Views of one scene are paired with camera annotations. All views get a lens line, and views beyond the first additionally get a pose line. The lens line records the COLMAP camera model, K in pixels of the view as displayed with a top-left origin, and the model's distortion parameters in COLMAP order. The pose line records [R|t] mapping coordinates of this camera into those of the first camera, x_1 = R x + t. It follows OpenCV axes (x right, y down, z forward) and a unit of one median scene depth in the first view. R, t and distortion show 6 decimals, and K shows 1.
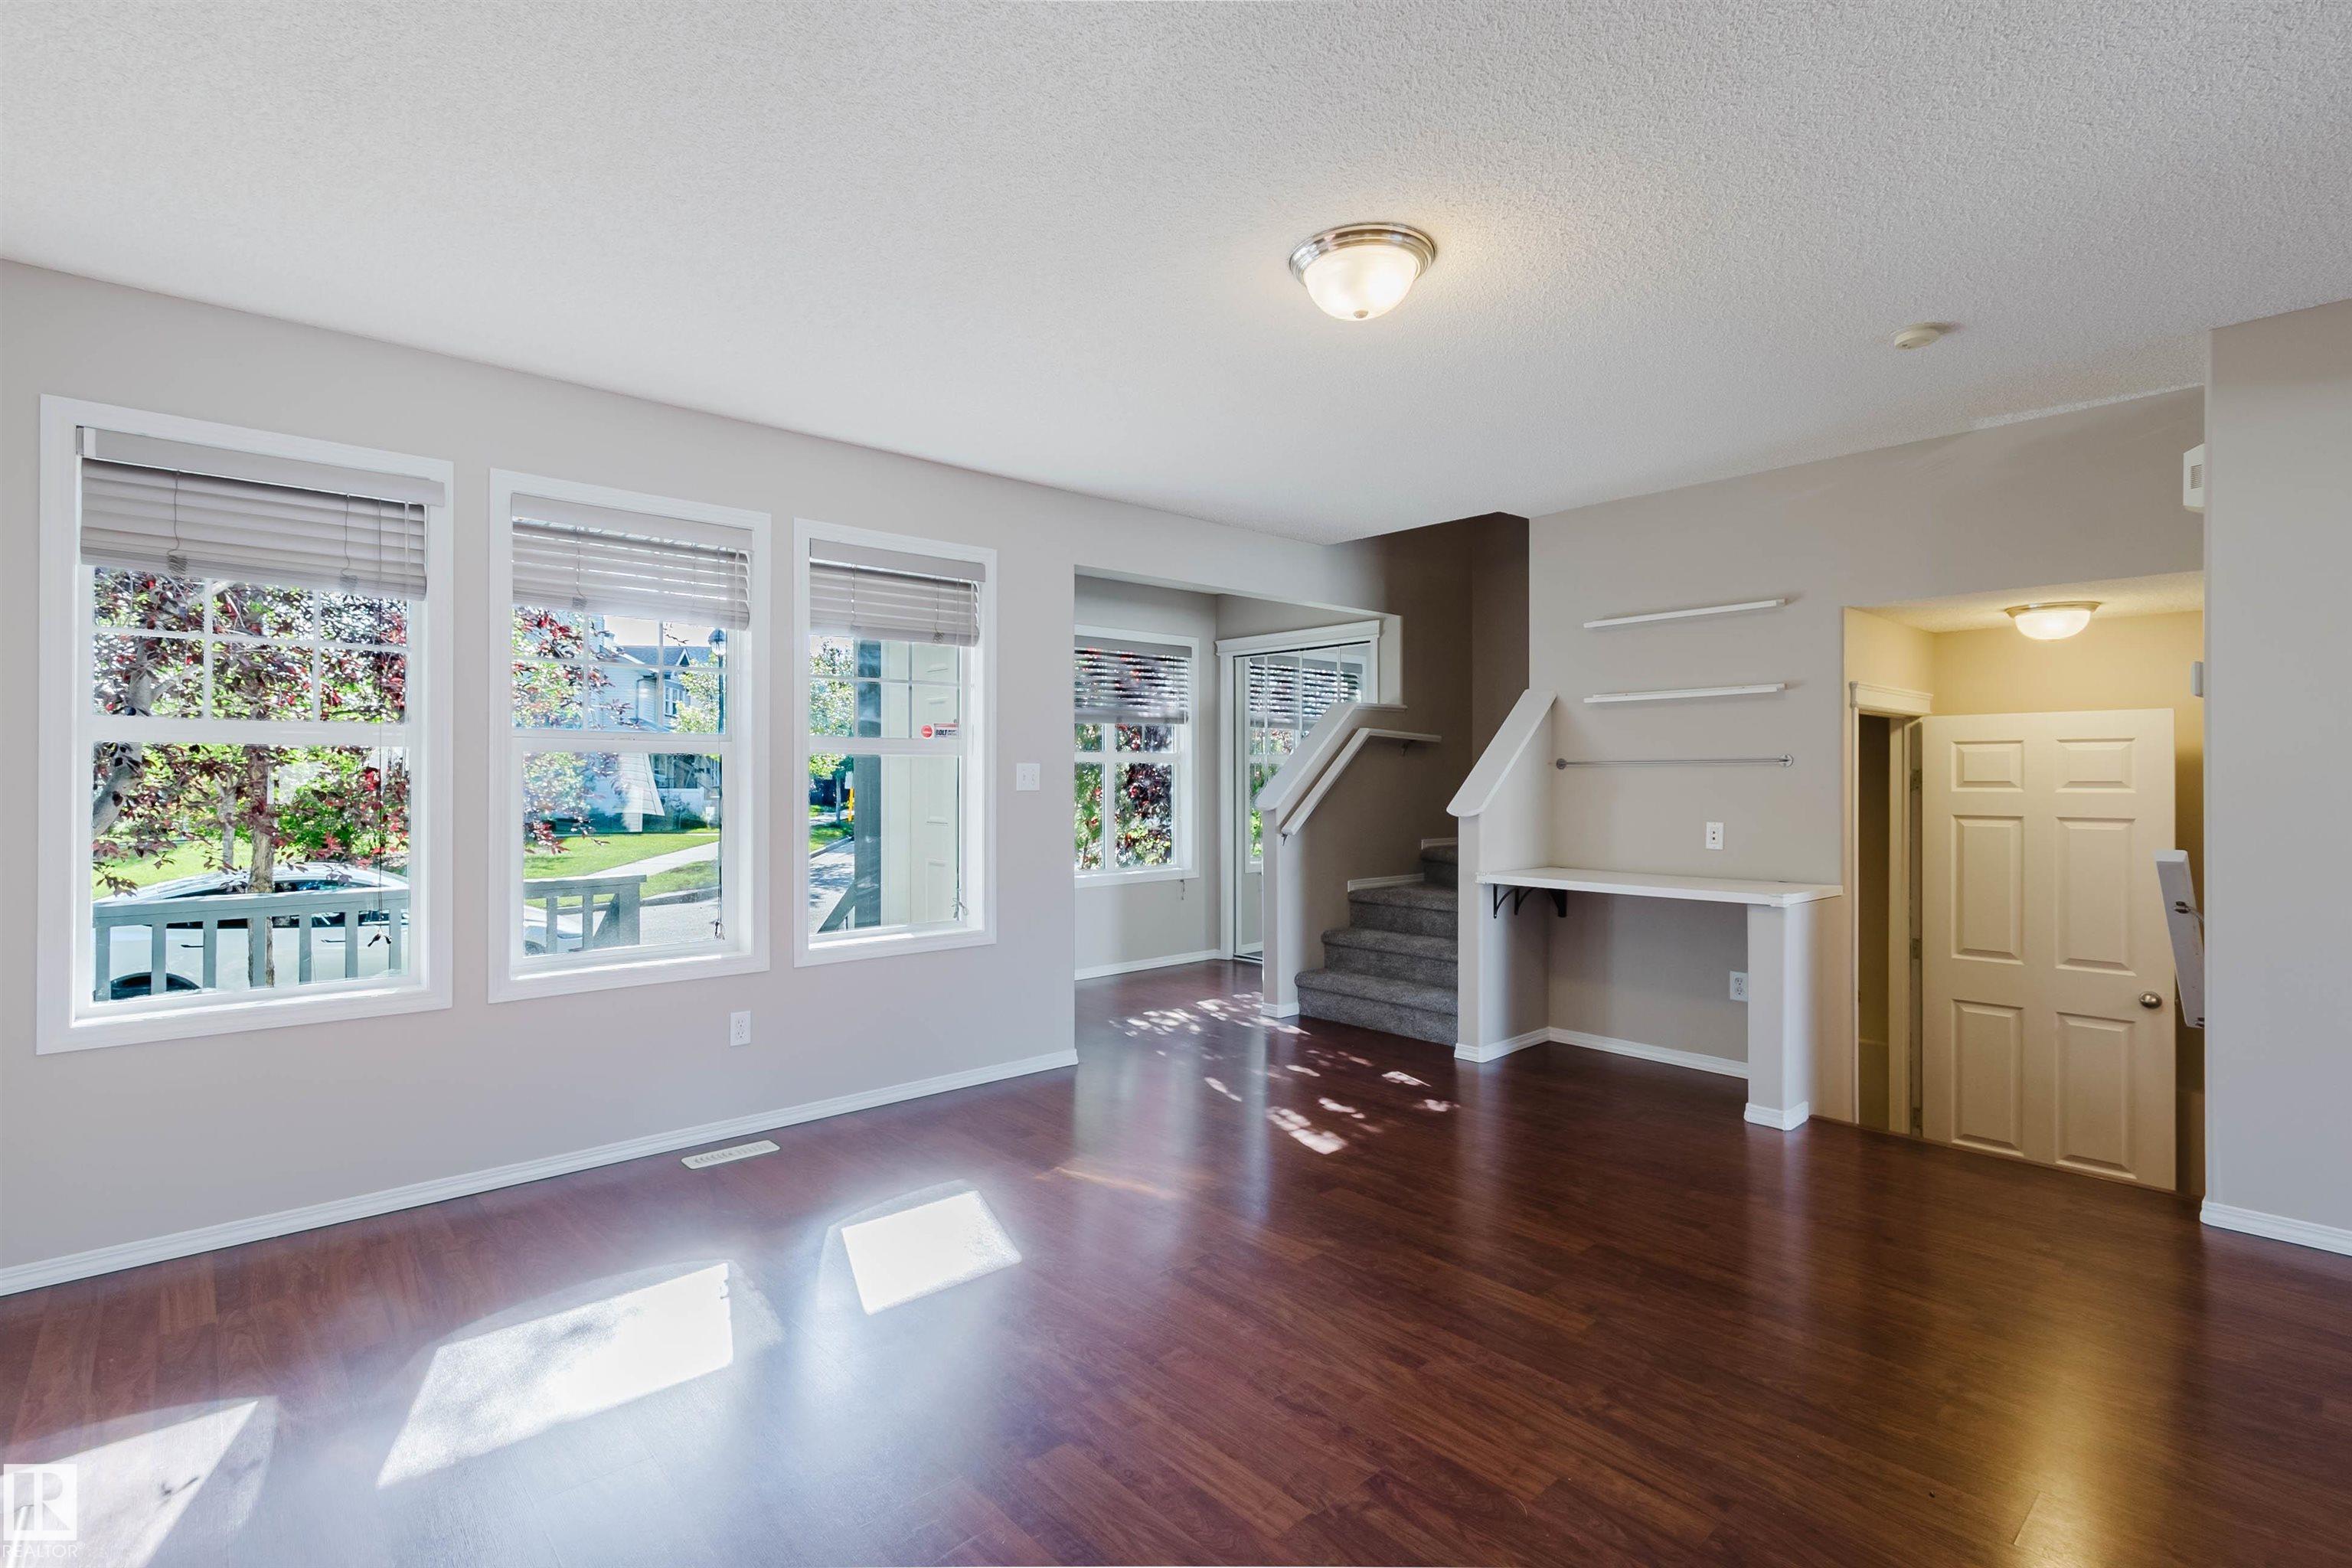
lens RADIAL K [[1102.7, 0, 1171.8], [0, 1102.7, 777.5], [0, 0, 1]] dist [0.006626, -0.000777]
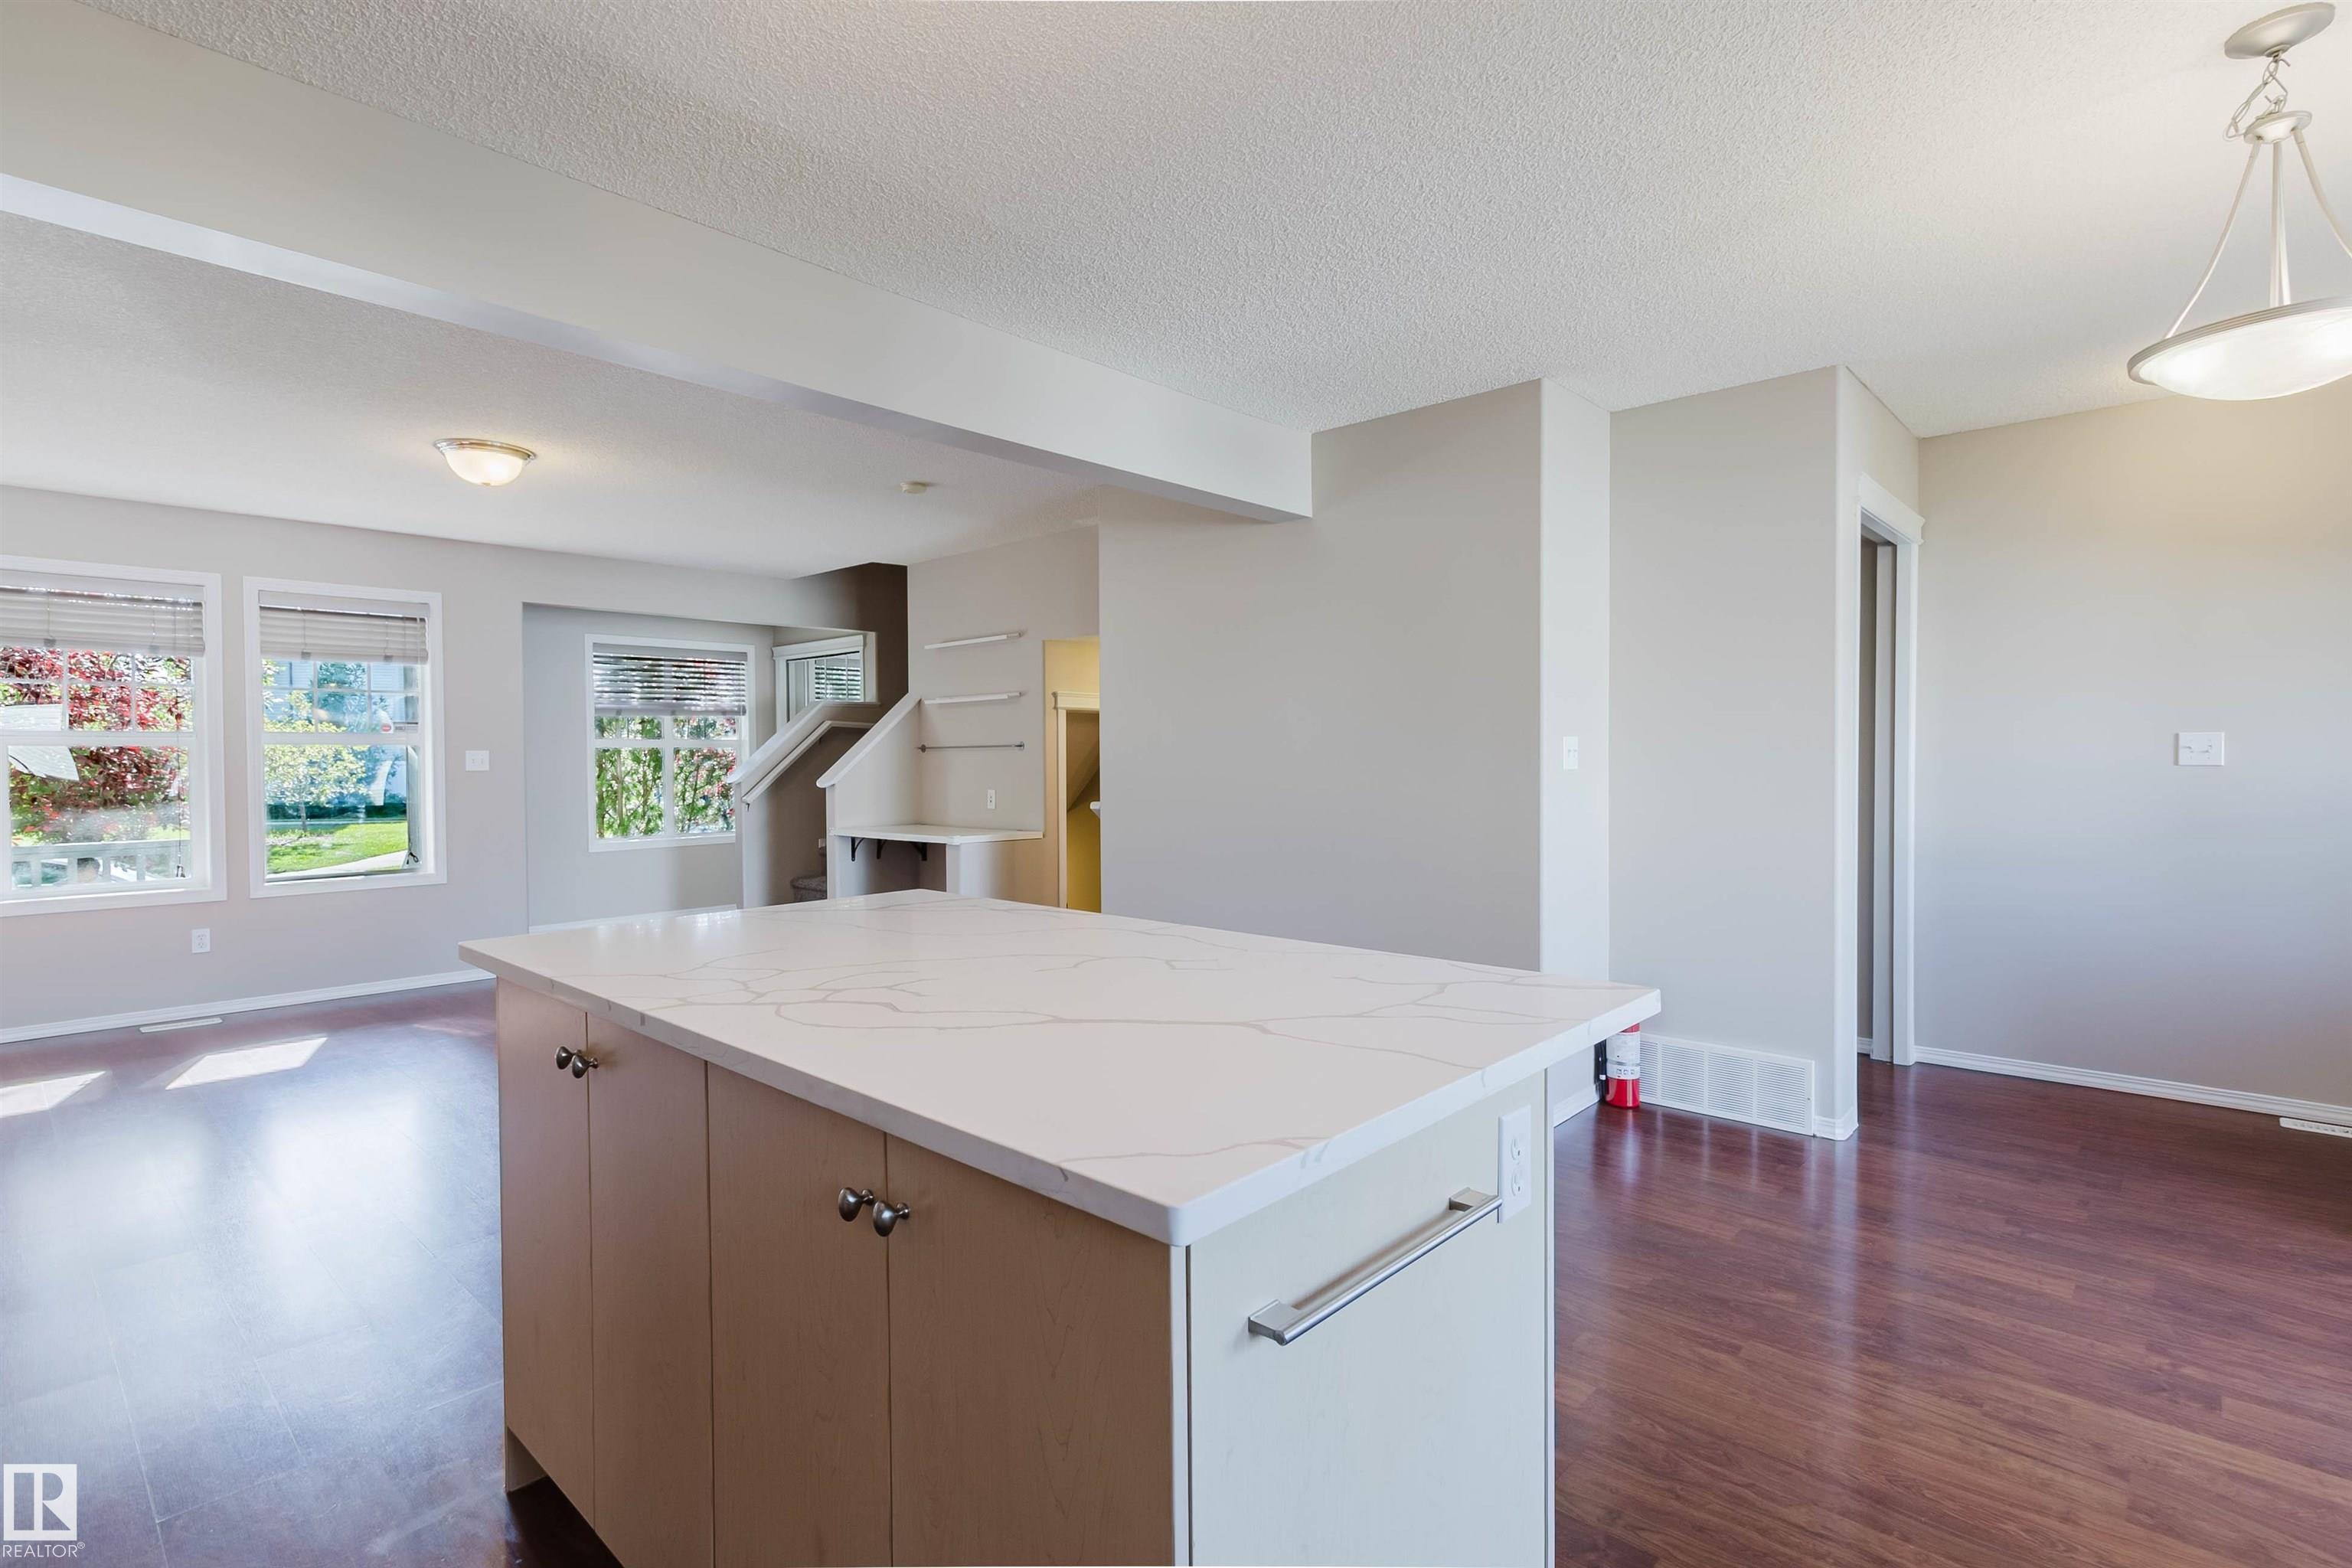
lens RADIAL K [[1124.9, 0, 1192.1], [0, 1124.9, 779.8], [0, 0, 1]] dist [-0.003421, -0.000133]
pose [[0.993937, -0.008273, 0.109636, 0.676624], [0.006146, 0.999787, 0.019728, 0.001111], [-0.109776, -0.018934, 0.993776, -0.529319]]
